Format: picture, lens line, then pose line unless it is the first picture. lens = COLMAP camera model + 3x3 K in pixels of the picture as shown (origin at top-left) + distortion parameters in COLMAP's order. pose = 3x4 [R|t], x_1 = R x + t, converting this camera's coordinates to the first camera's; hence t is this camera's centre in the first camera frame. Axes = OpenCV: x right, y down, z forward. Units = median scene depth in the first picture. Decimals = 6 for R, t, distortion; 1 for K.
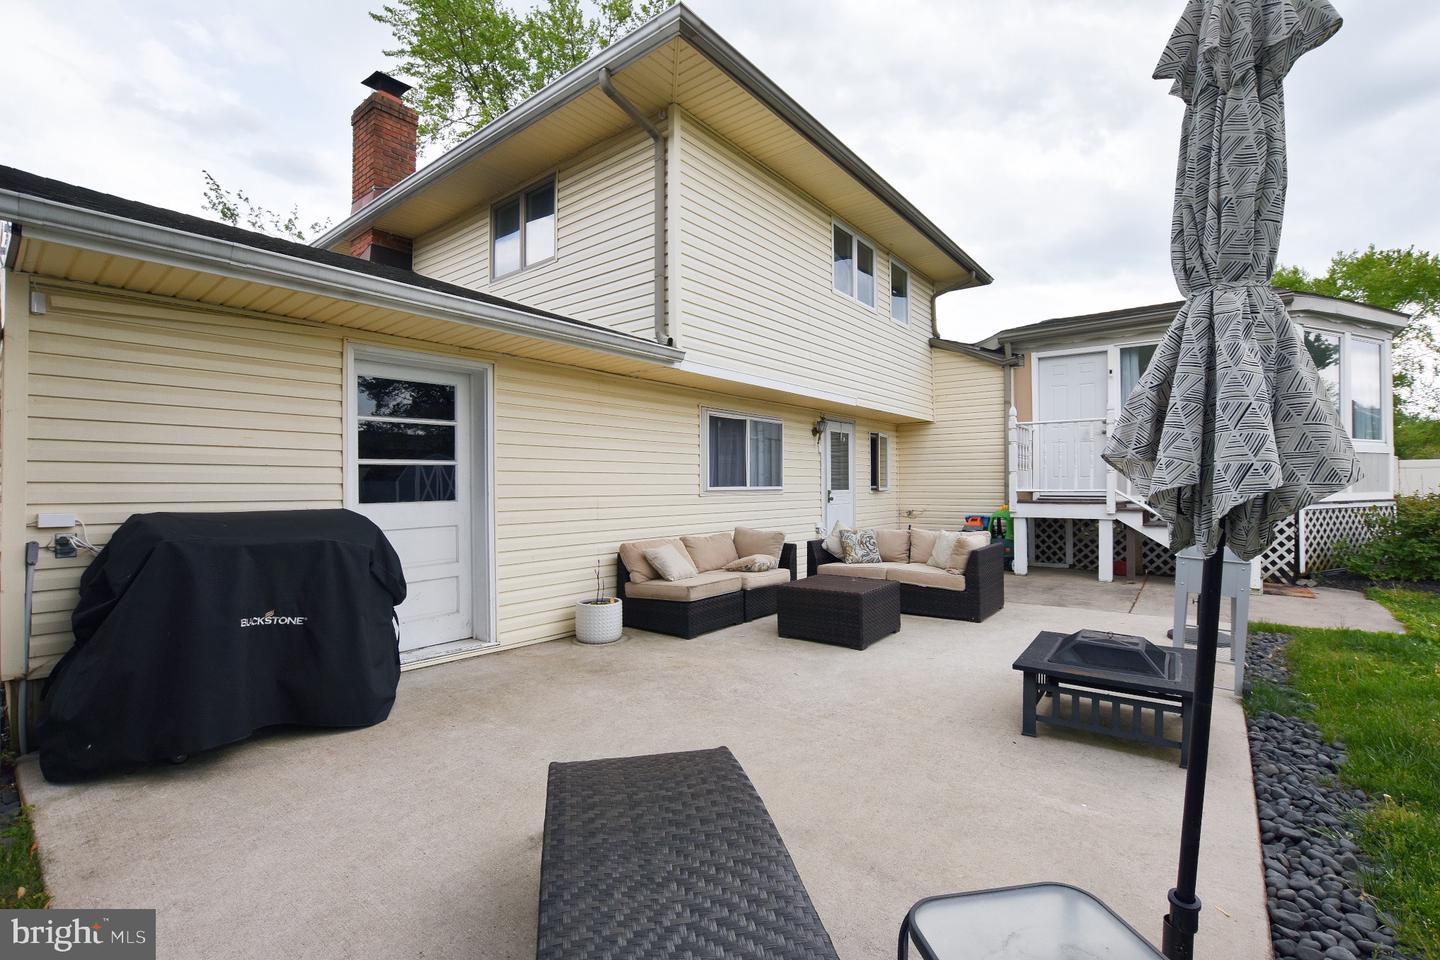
lens RADIAL K [[637.5, 0, 720.0], [0, 637.5, 480.0], [0, 0, 1]] dist [-0.038595, 0.000570]
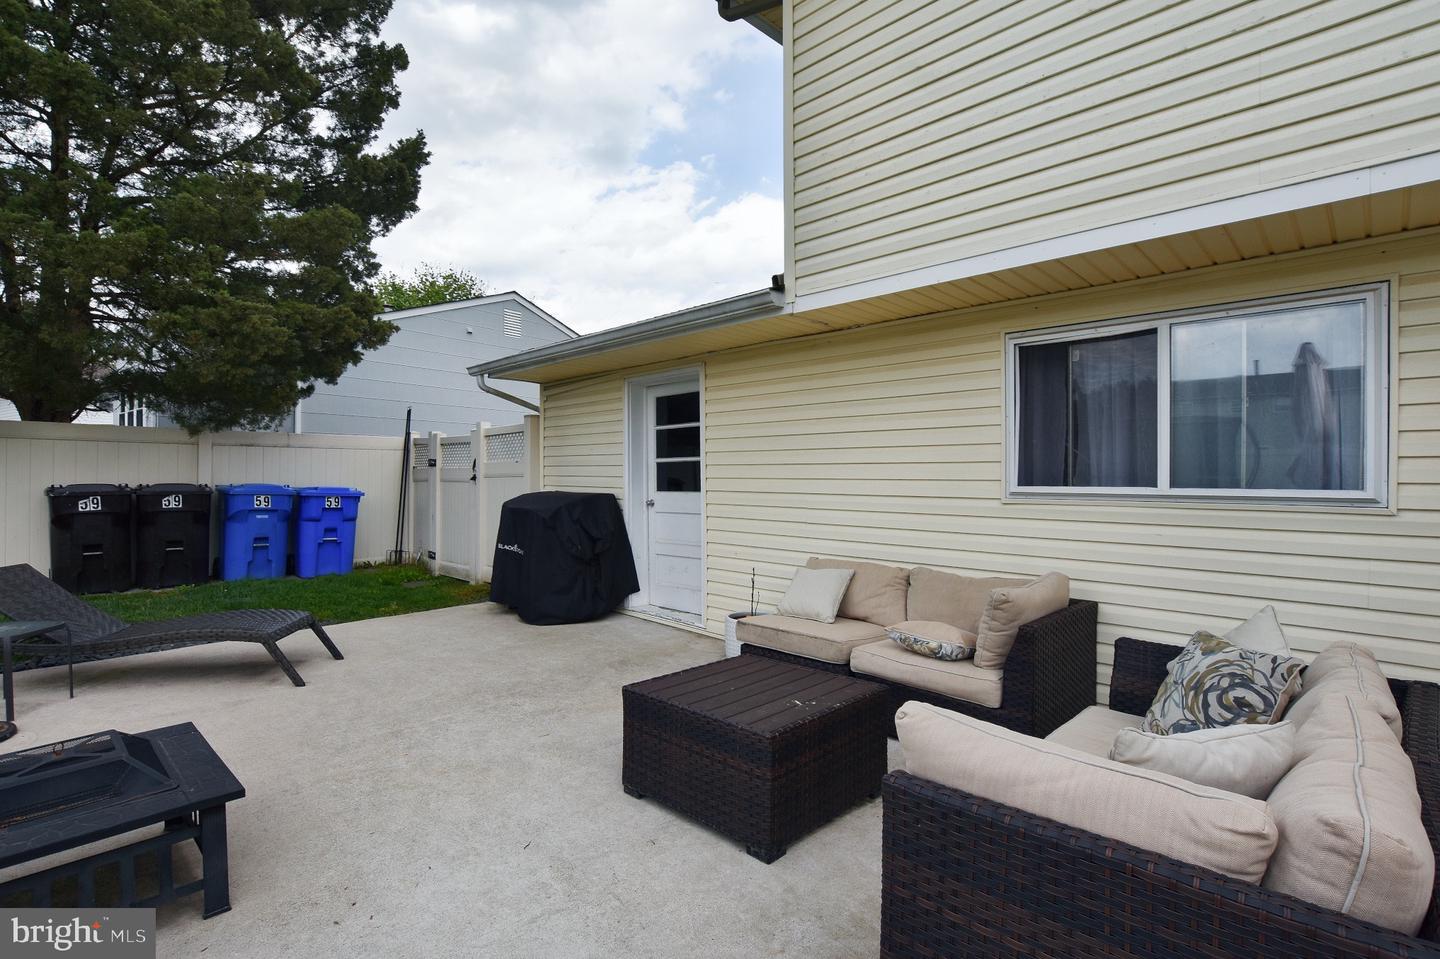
lens RADIAL K [[663.8, 0, 672.3], [0, 663.8, 476.3], [0, 0, 1]] dist [-0.025858, 0.000213]
pose [[-0.139655, 0.002135, -0.990198, 0.844511], [0.002602, 0.999995, 0.001789, 0.002461], [0.990197, -0.002326, -0.139660, 1.230139]]
